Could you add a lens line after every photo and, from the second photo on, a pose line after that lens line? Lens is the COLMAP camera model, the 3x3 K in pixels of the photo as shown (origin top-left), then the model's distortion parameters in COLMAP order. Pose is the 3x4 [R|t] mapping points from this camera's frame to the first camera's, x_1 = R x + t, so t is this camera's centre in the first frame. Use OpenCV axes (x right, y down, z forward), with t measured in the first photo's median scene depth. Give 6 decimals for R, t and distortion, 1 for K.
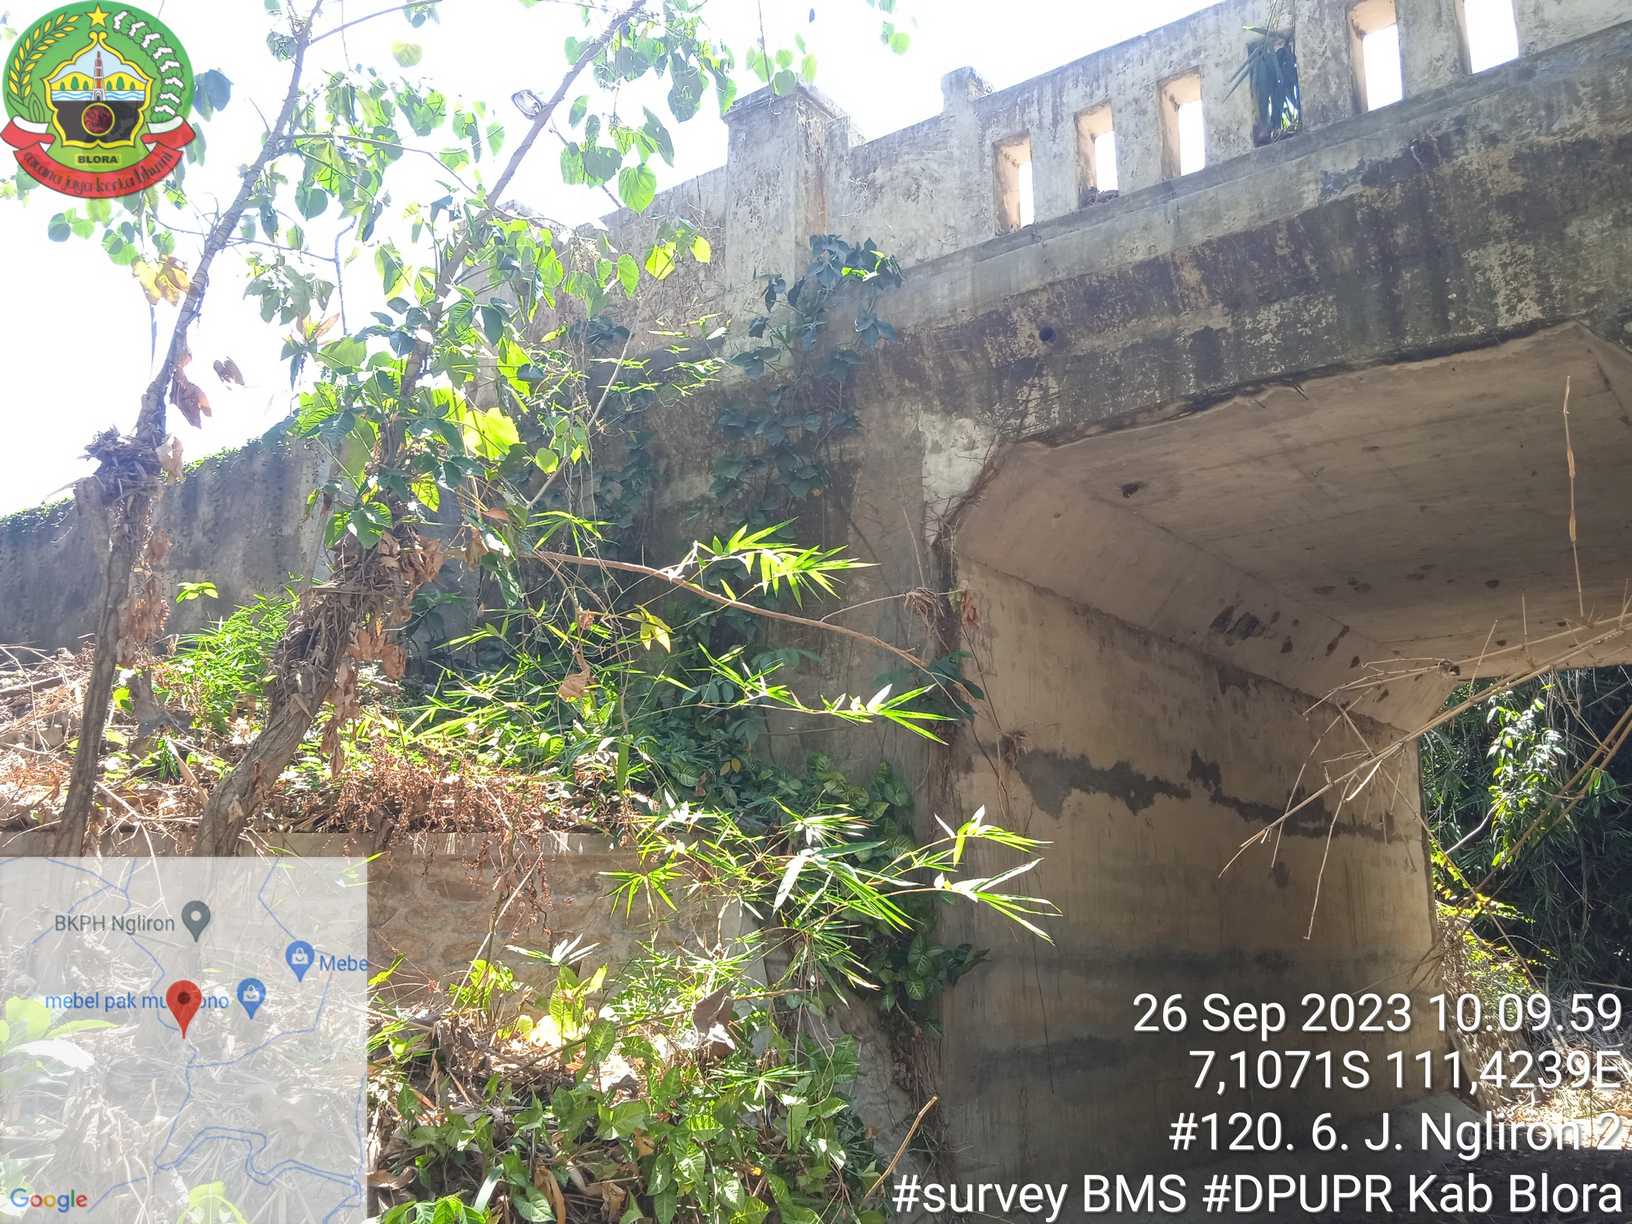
lens RADIAL K [[1361.0, 0, 816.0], [0, 1361.0, 612.0], [0, 0, 1]] dist [0.037633, -0.020152]
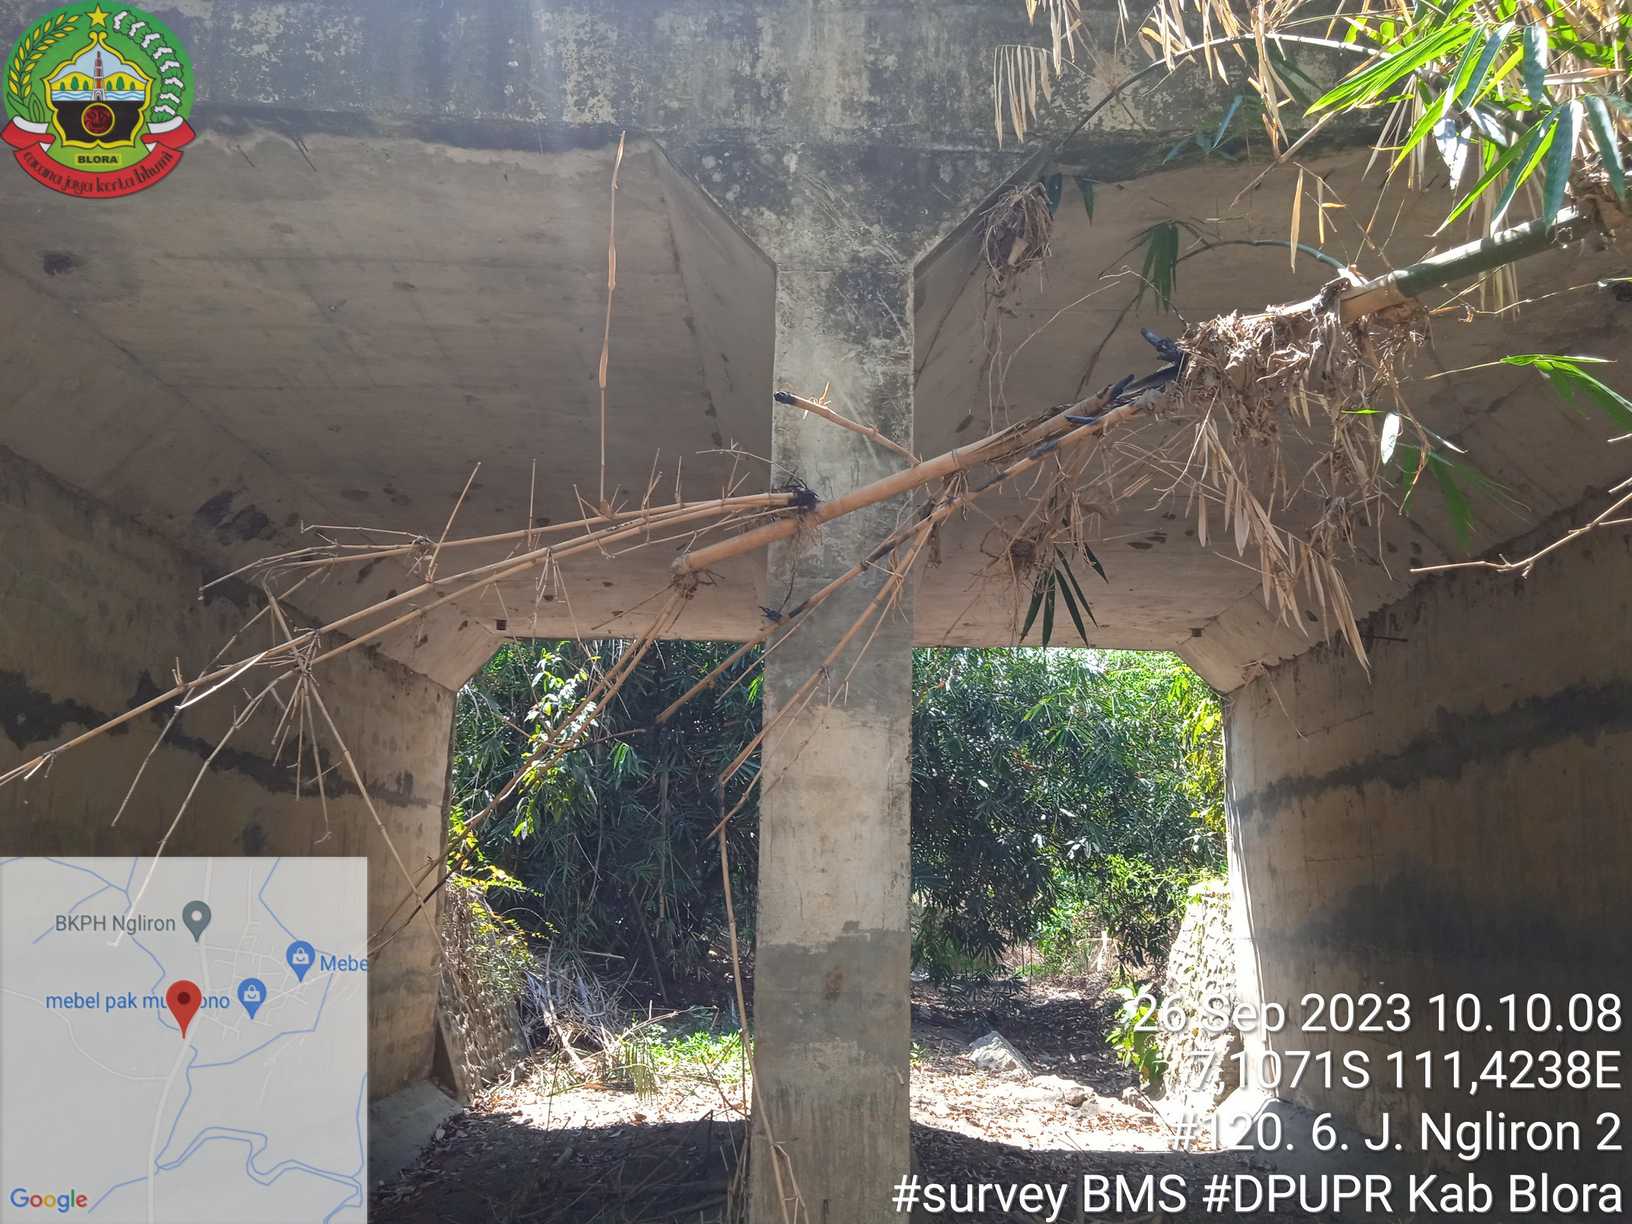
lens RADIAL K [[1301.1, 0, 818.1], [0, 1301.1, 641.0], [0, 0, 1]] dist [0.001850, -0.011851]
pose [[0.794665, 0.117610, 0.595546, 0.172412], [-0.139609, 0.990163, -0.009253, 0.048226], [-0.590777, -0.075790, 0.803268, 0.257267]]
